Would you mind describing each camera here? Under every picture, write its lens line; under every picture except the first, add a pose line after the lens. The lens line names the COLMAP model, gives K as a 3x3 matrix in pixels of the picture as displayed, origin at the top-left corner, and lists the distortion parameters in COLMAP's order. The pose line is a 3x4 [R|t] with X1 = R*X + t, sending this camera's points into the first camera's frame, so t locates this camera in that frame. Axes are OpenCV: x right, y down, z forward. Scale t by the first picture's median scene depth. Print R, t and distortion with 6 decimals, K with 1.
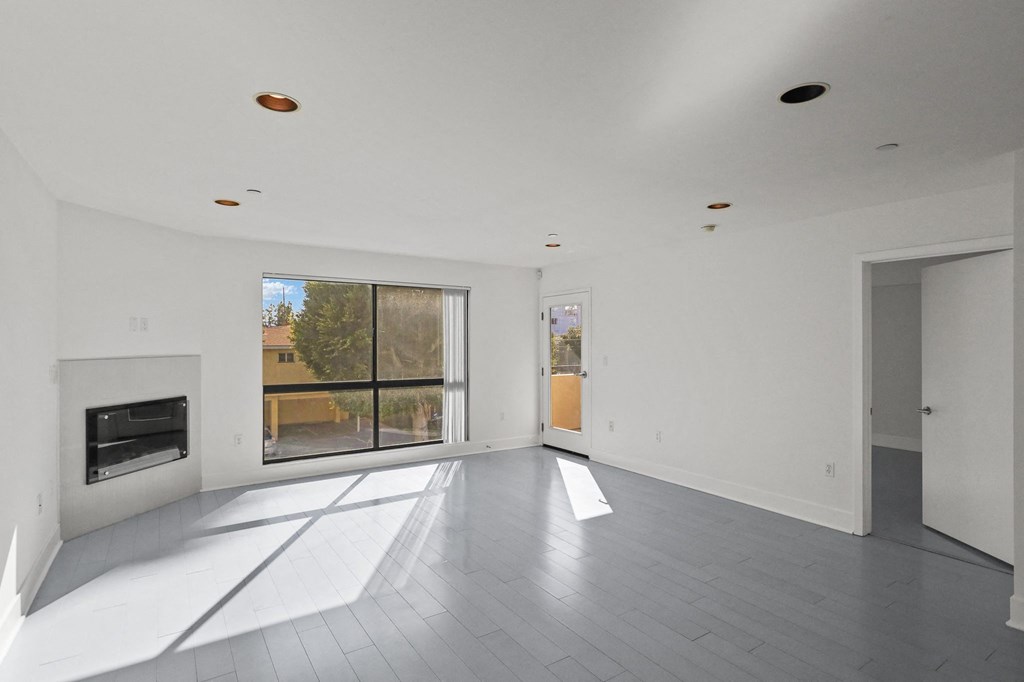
lens RADIAL K [[524.6, 0, 513.5], [0, 524.6, 346.6], [0, 0, 1]] dist [0.001215, -0.000515]
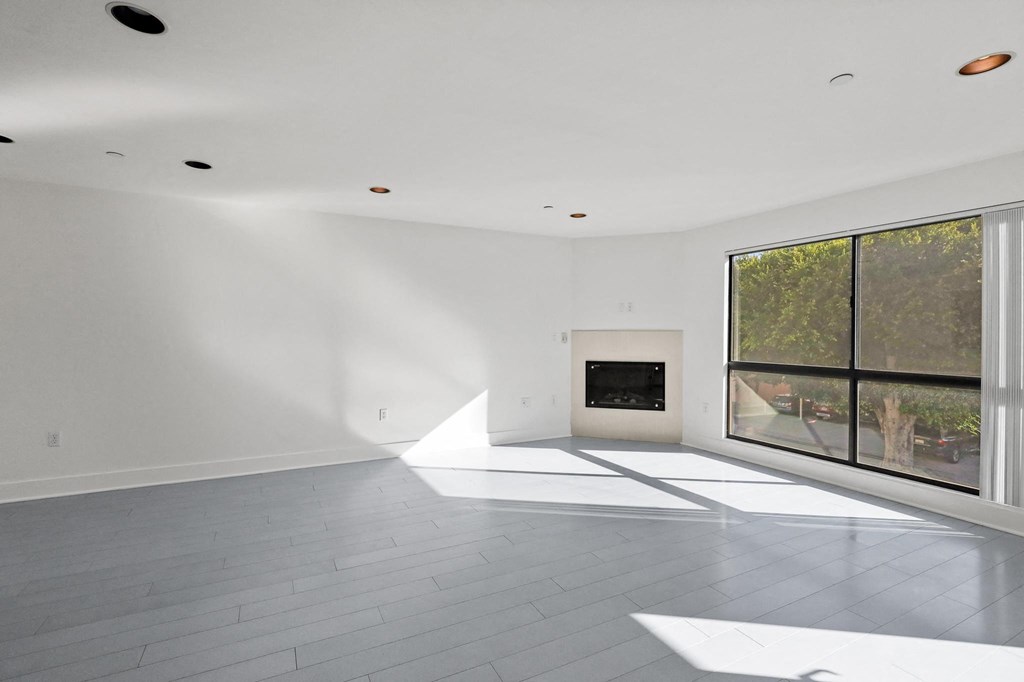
lens RADIAL K [[463.6, 0, 512.6], [0, 463.6, 332.0], [0, 0, 1]] dist [-0.011798, 0.000802]
pose [[-0.109824, -0.000841, -0.993951, 0.390307], [-0.012709, 0.999919, 0.000558, 0.018543], [0.993870, 0.012693, -0.109826, 0.563544]]
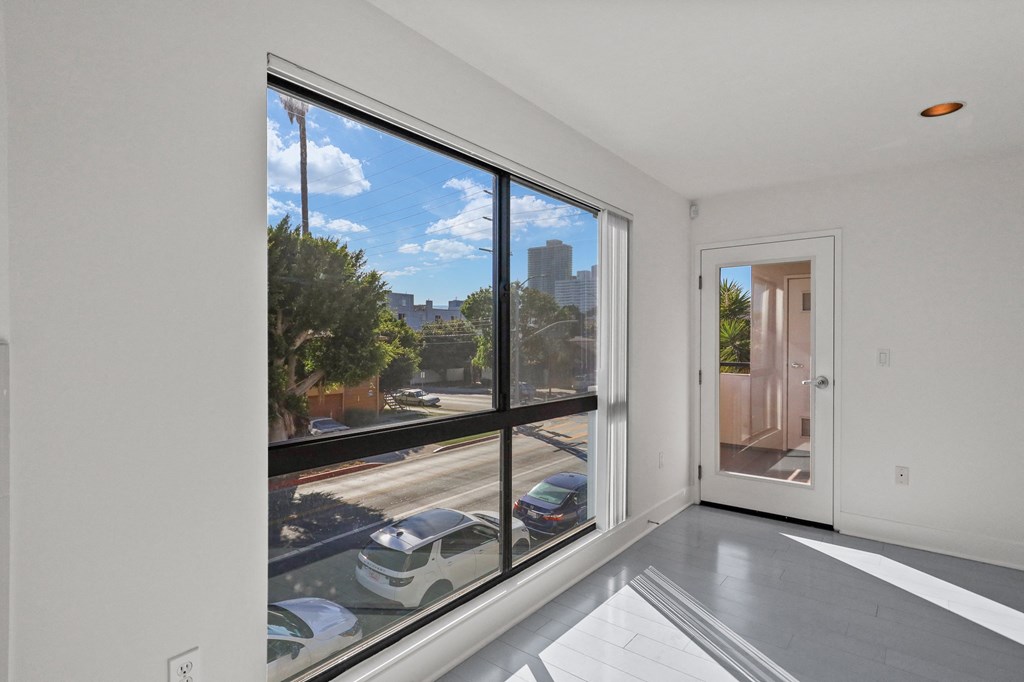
lens RADIAL K [[524.6, 0, 516.7], [0, 524.6, 344.8], [0, 0, 1]] dist [0.001215, -0.000515]
pose [[0.947108, 0.006156, 0.320855, -0.361381], [-0.006254, 0.999980, -0.000724, 0.015398], [-0.320853, -0.001321, 0.947128, 0.569664]]
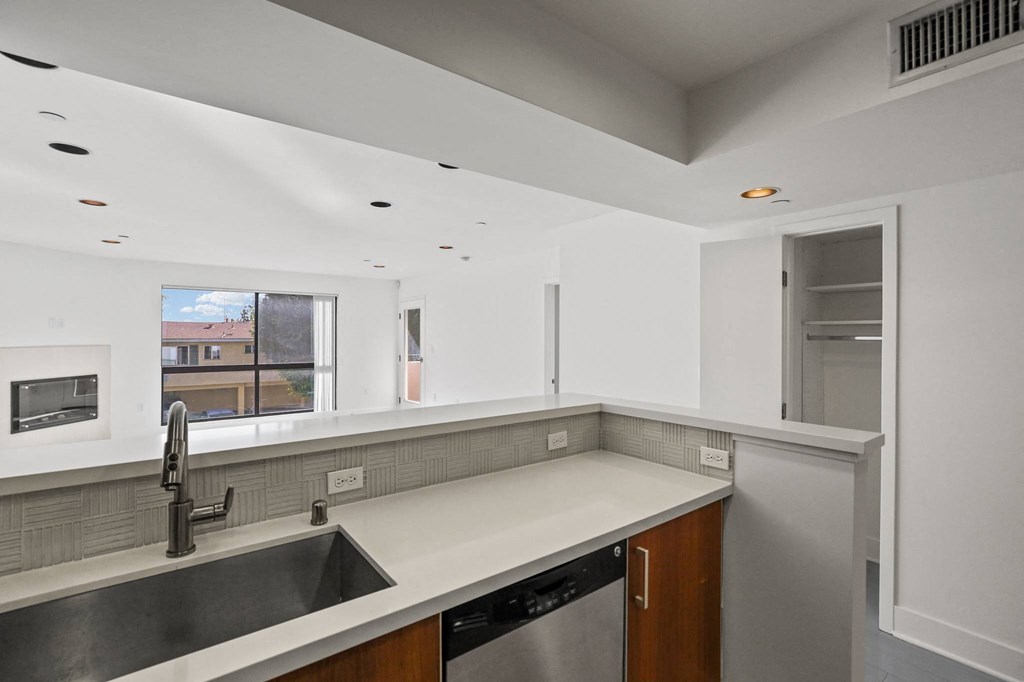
lens RADIAL K [[463.6, 0, 506.5], [0, 463.6, 338.8], [0, 0, 1]] dist [-0.011798, 0.000802]
pose [[0.998456, 0.002049, 0.055507, 0.288224], [-0.001908, 0.999995, -0.002593, 0.000973], [-0.055512, 0.002483, 0.998455, -0.201178]]
